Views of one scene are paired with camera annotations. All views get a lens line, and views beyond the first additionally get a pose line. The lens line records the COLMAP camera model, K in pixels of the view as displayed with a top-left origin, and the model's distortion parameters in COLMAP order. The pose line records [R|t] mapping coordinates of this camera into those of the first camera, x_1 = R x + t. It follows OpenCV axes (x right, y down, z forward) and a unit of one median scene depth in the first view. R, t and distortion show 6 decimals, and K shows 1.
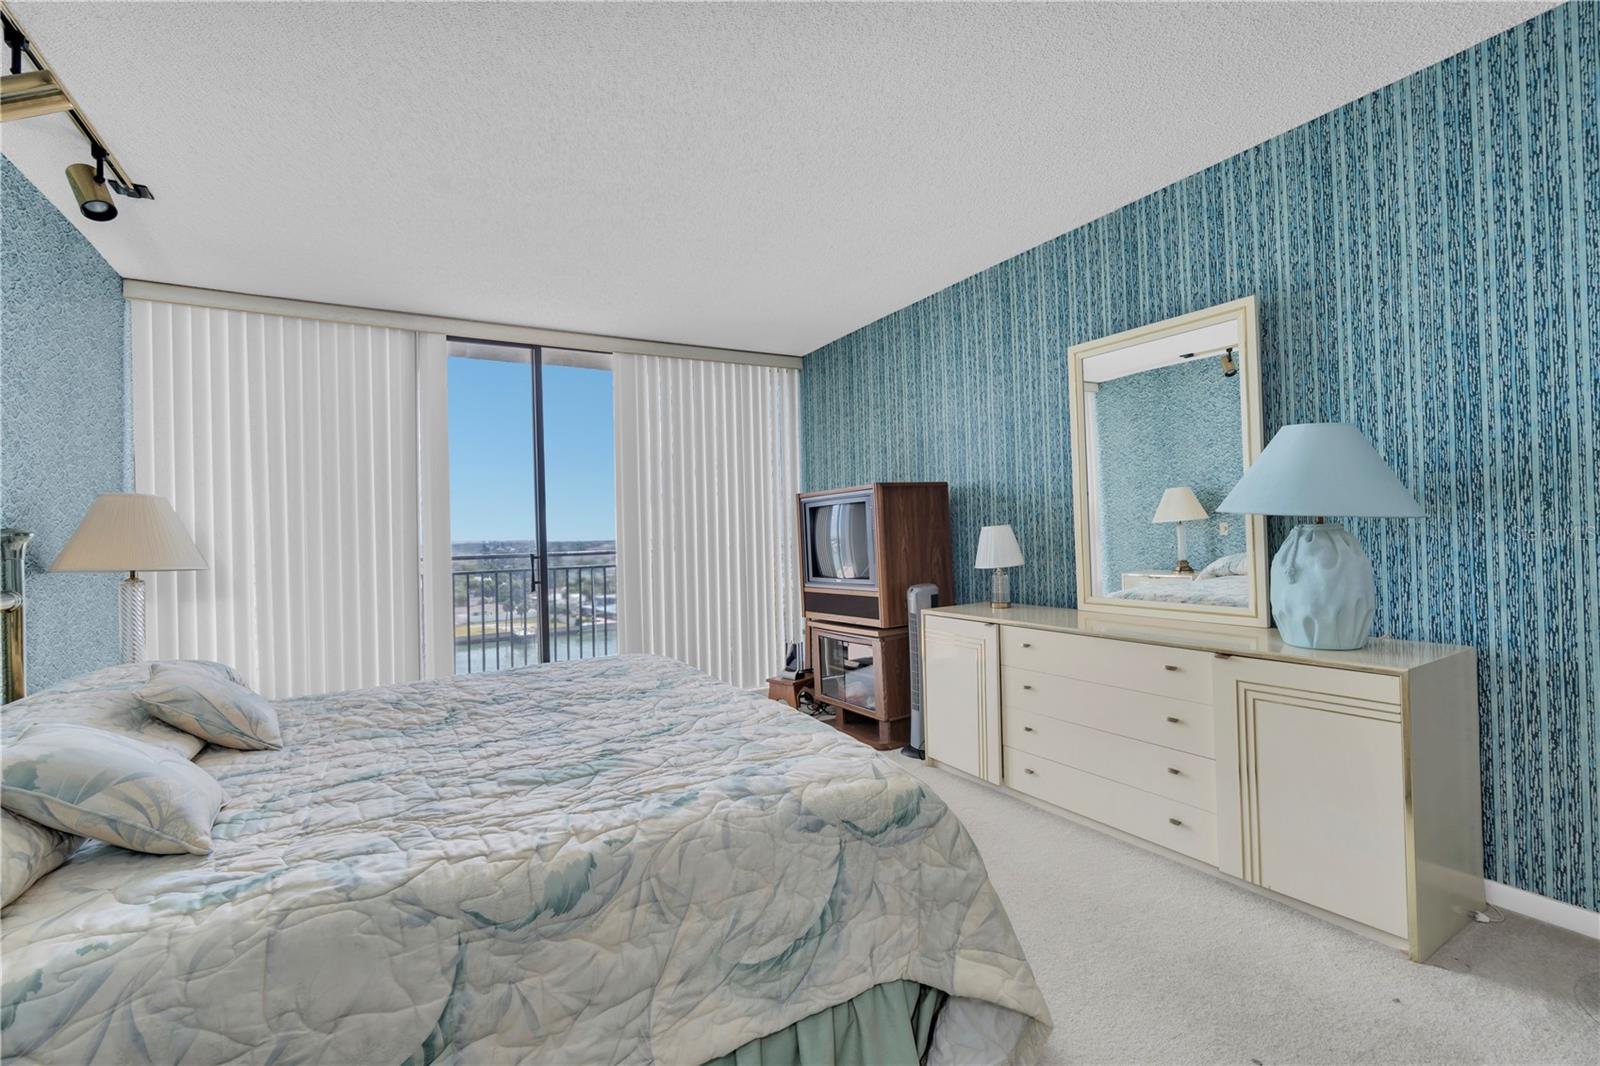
lens RADIAL K [[711.7, 0, 798.4], [0, 711.7, 531.8], [0, 0, 1]] dist [-0.001098, -0.000069]
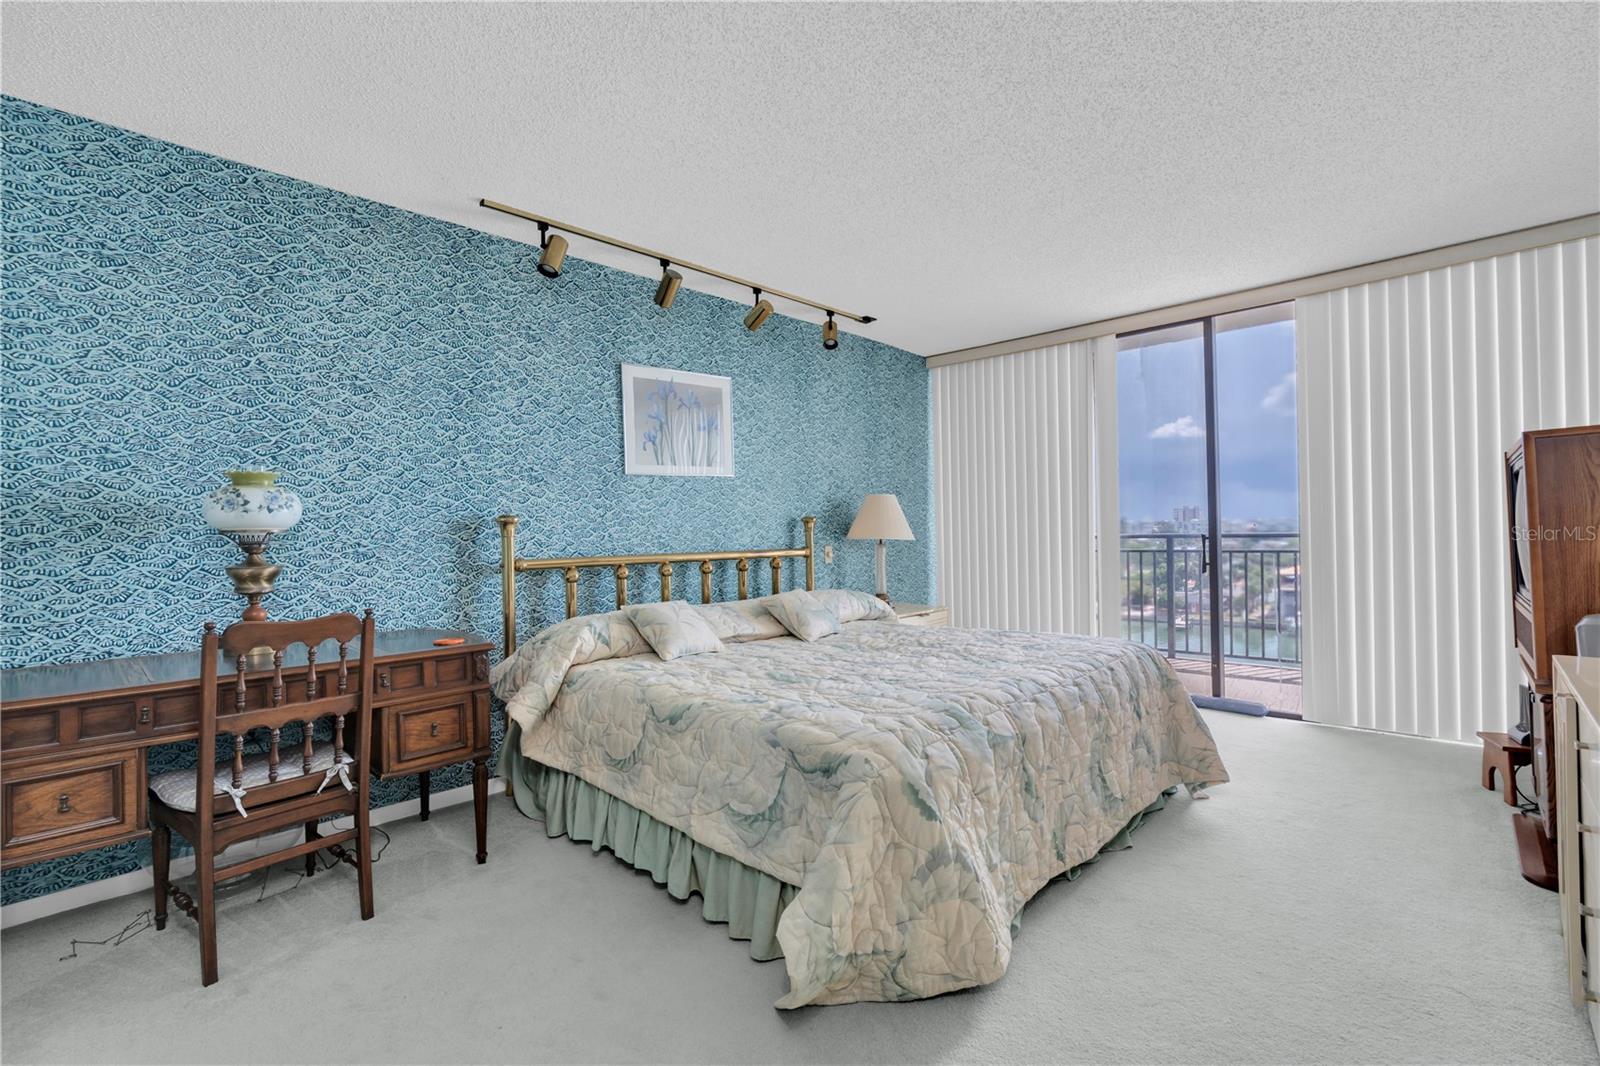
lens RADIAL K [[711.7, 0, 798.3], [0, 711.7, 526.0], [0, 0, 1]] dist [-0.001098, -0.000069]
pose [[0.277415, 0.021465, -0.960510, 0.486313], [0.013563, 0.999563, 0.026255, -0.014930], [0.960654, -0.020310, 0.277003, 0.242832]]
